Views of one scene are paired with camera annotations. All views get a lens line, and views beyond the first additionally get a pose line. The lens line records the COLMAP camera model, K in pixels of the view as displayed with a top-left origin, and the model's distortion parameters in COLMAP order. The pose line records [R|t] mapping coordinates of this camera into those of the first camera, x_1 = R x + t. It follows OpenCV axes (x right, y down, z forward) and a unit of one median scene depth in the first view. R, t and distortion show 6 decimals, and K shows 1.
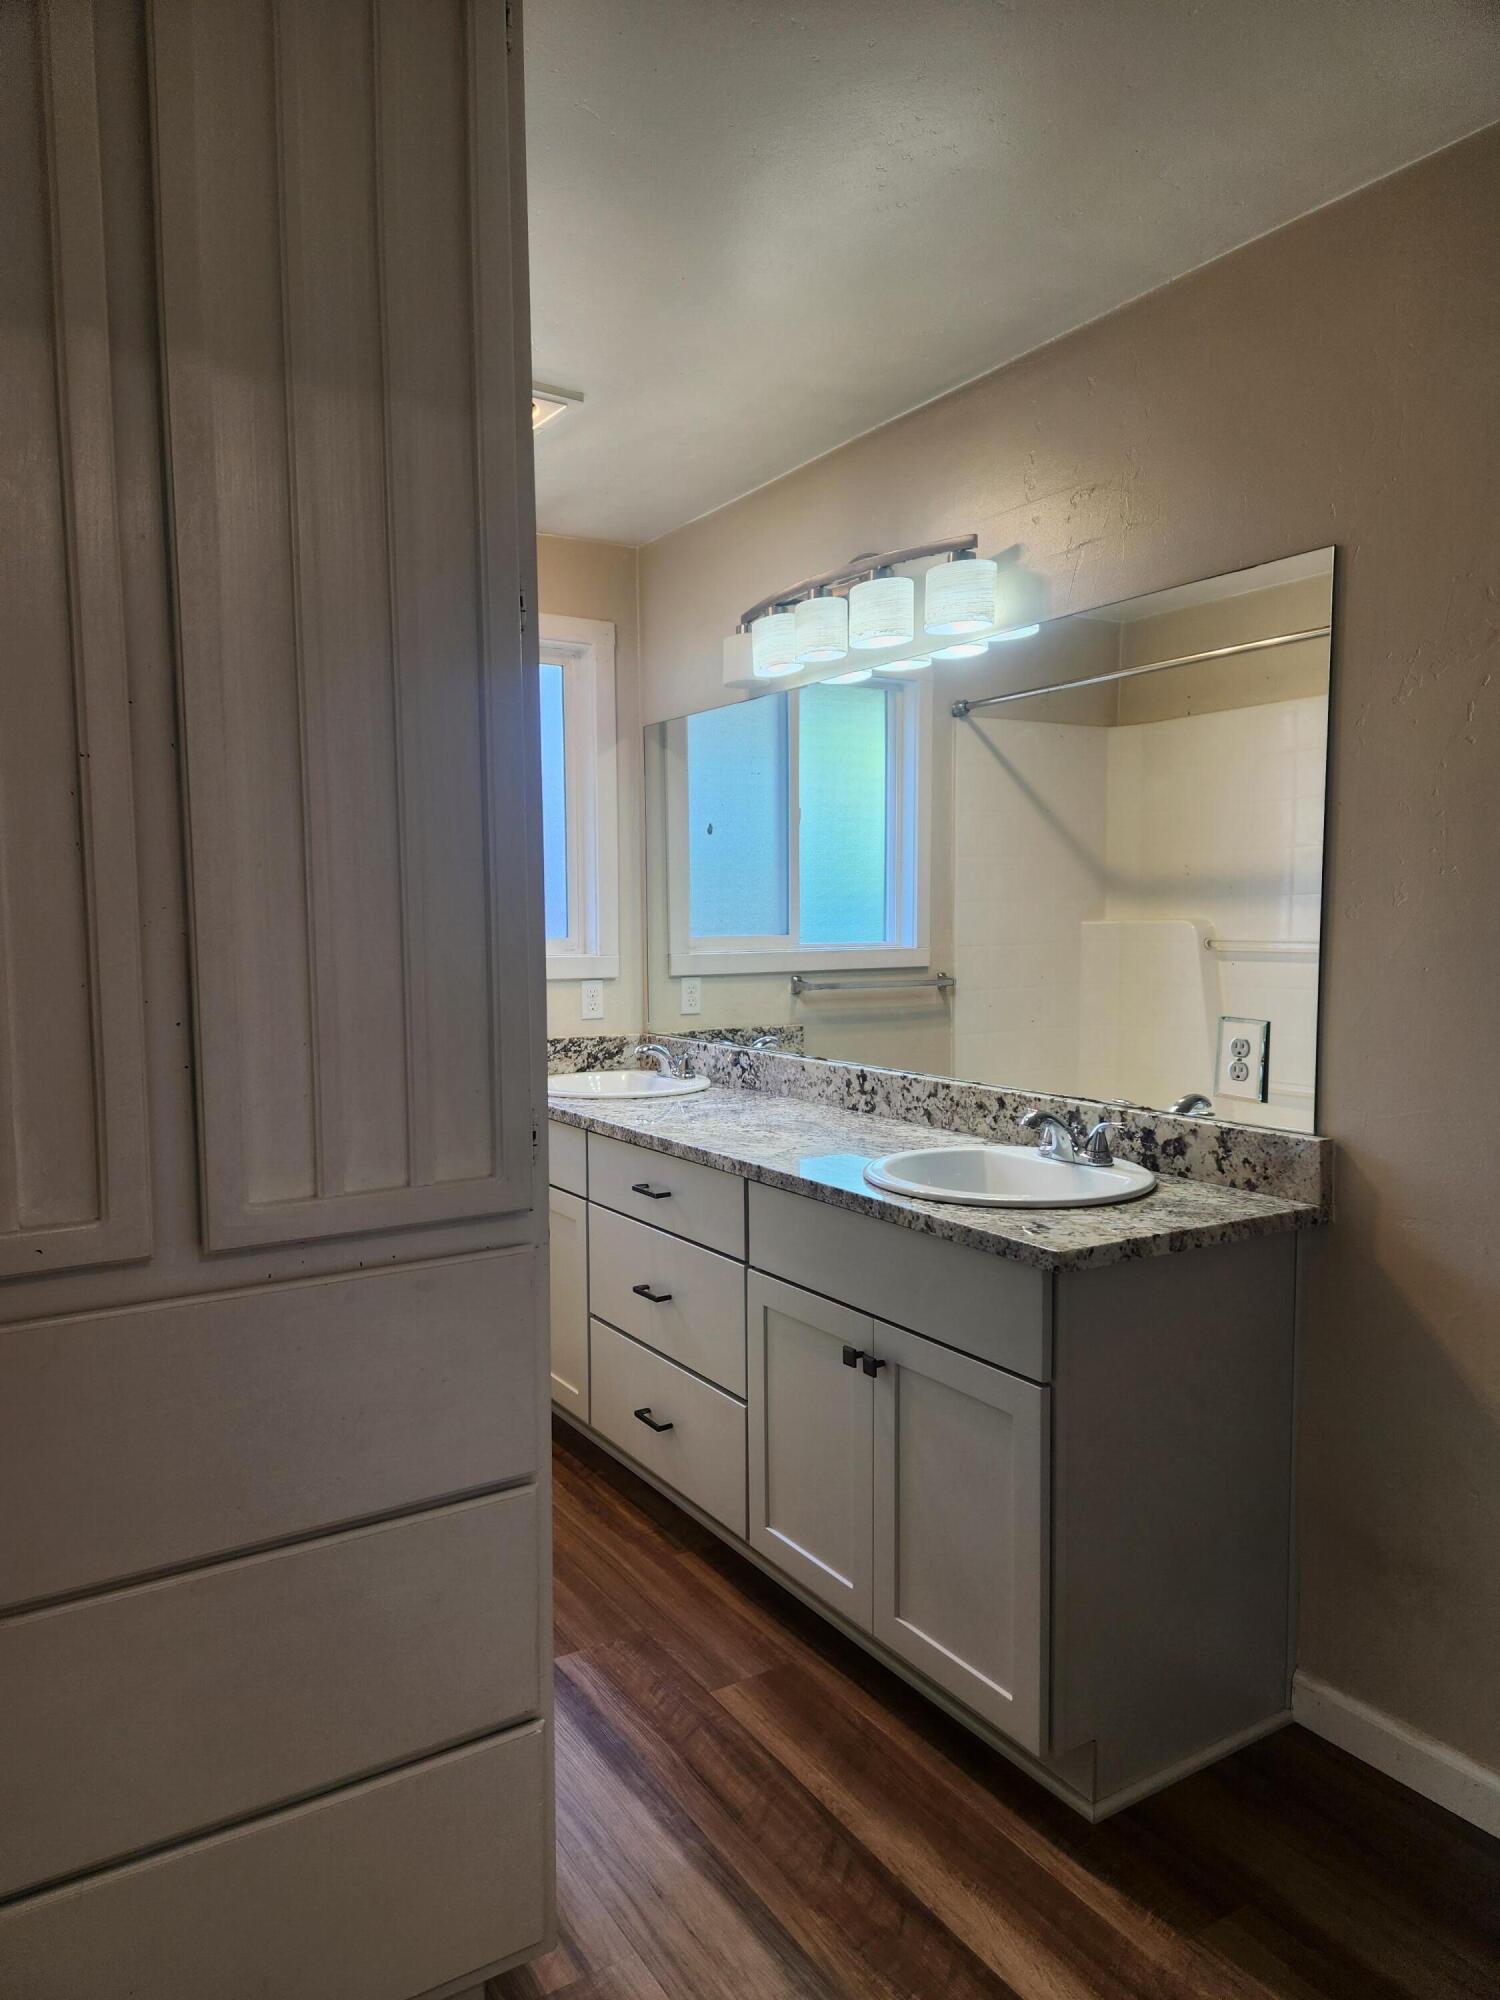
lens RADIAL K [[1340.2, 0, 750.0], [0, 1340.2, 1000.0], [0, 0, 1]] dist [0.007316, -0.001358]
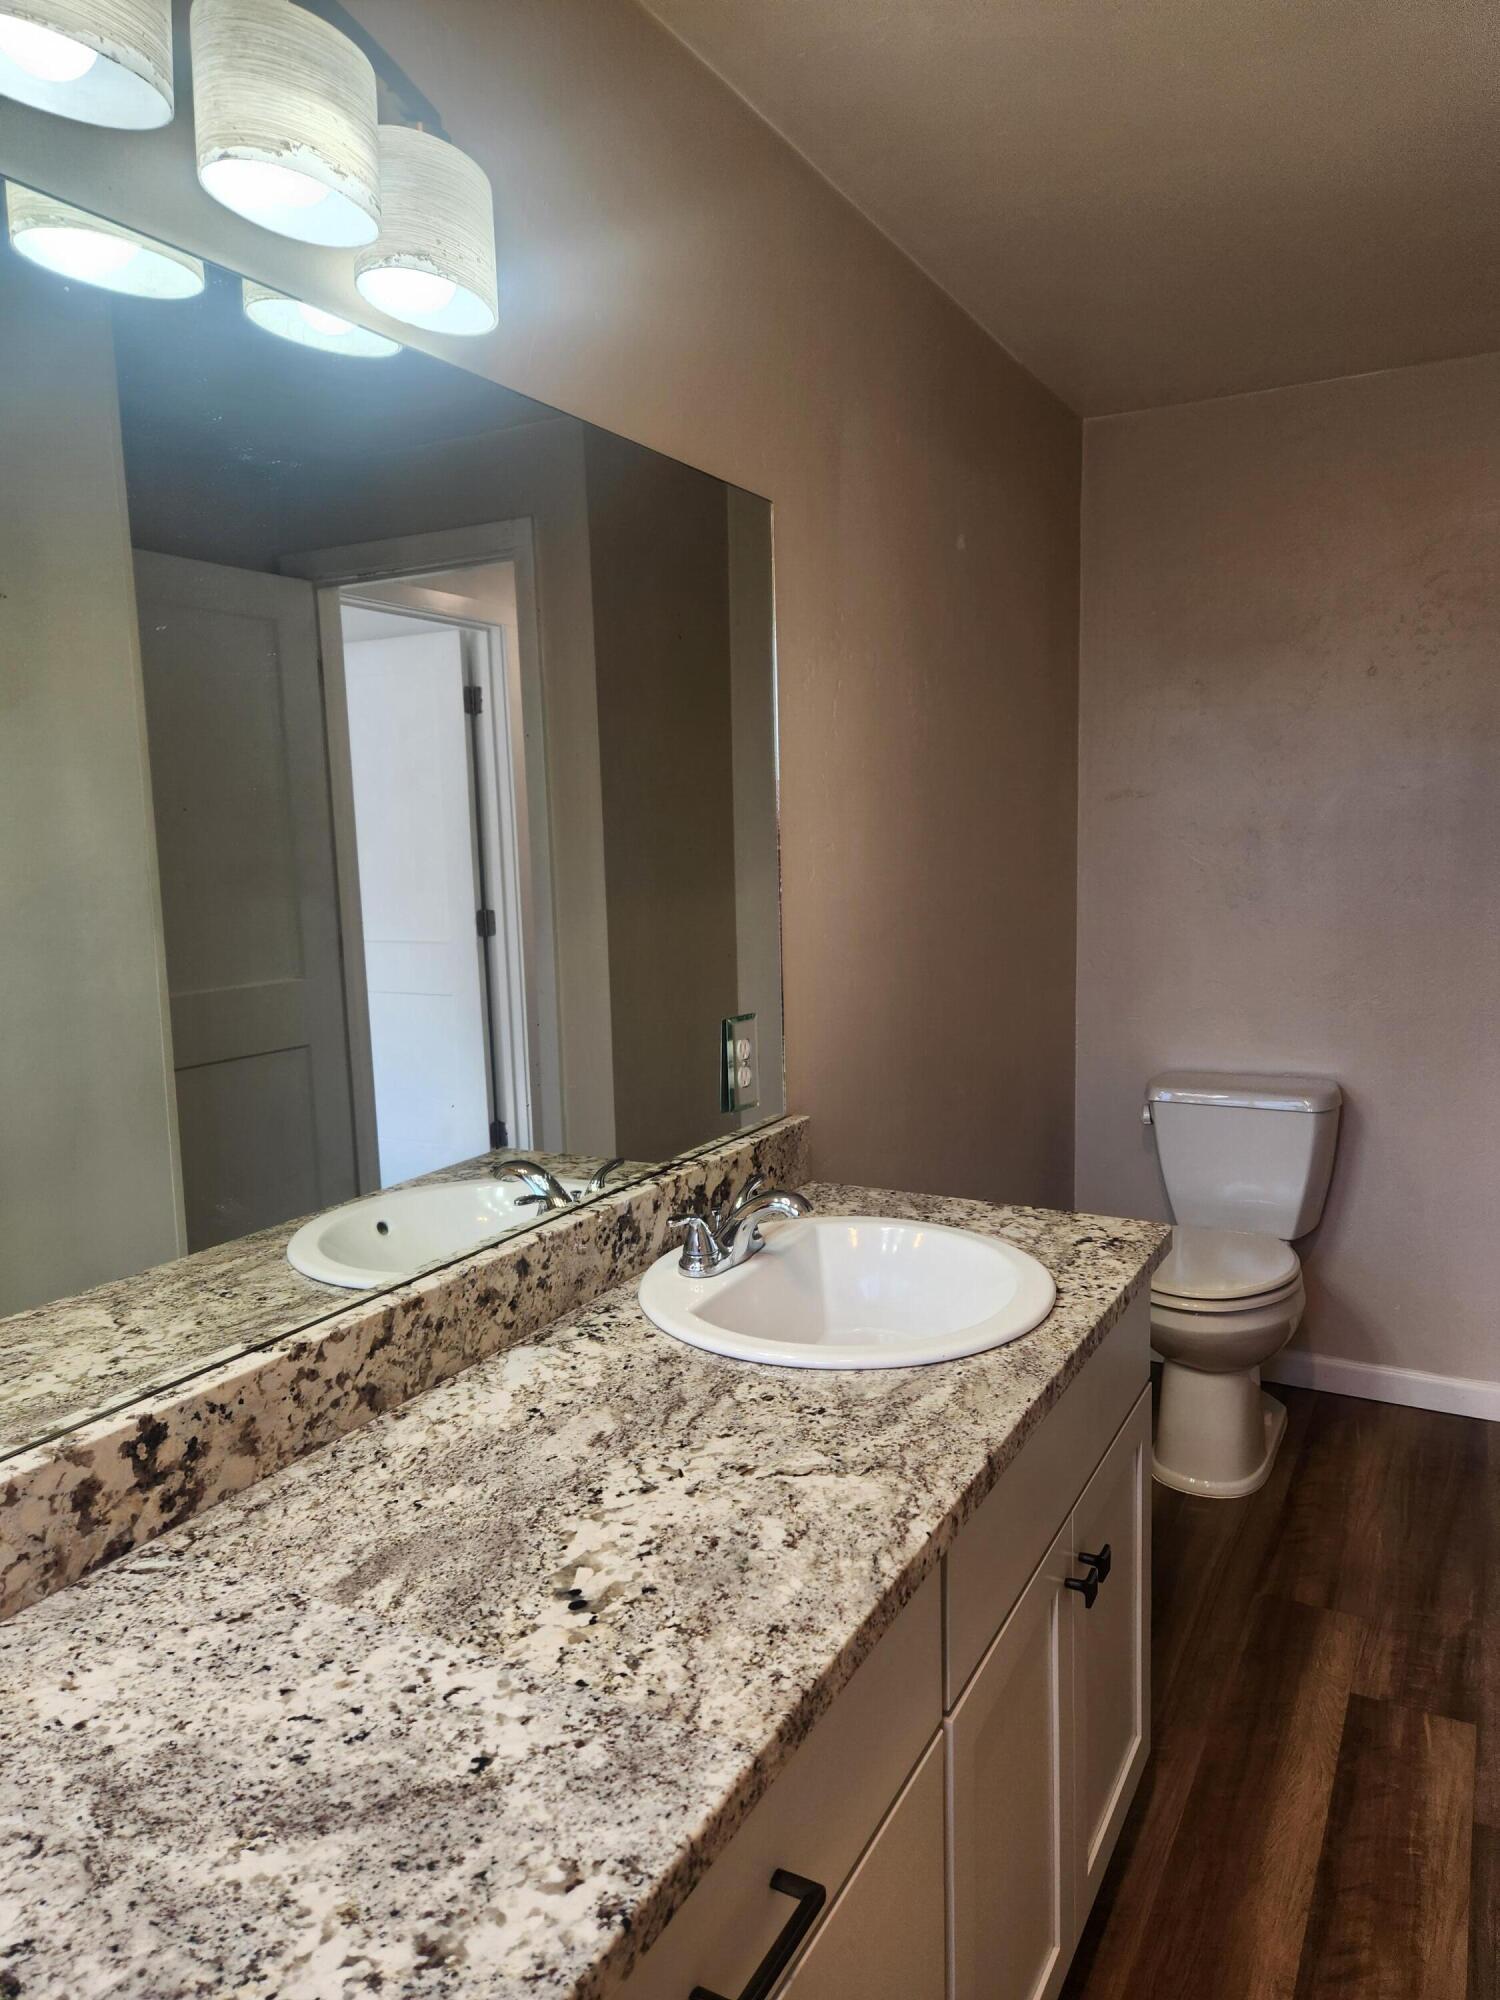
lens RADIAL K [[1340.2, 0, 750.0], [0, 1340.2, 1000.0], [0, 0, 1]] dist [0.007316, -0.001358]
pose [[-0.488367, -0.092227, 0.867751, -0.295351], [0.083592, 0.984882, 0.151721, -0.097086], [-0.868626, 0.146632, -0.473274, 1.090907]]
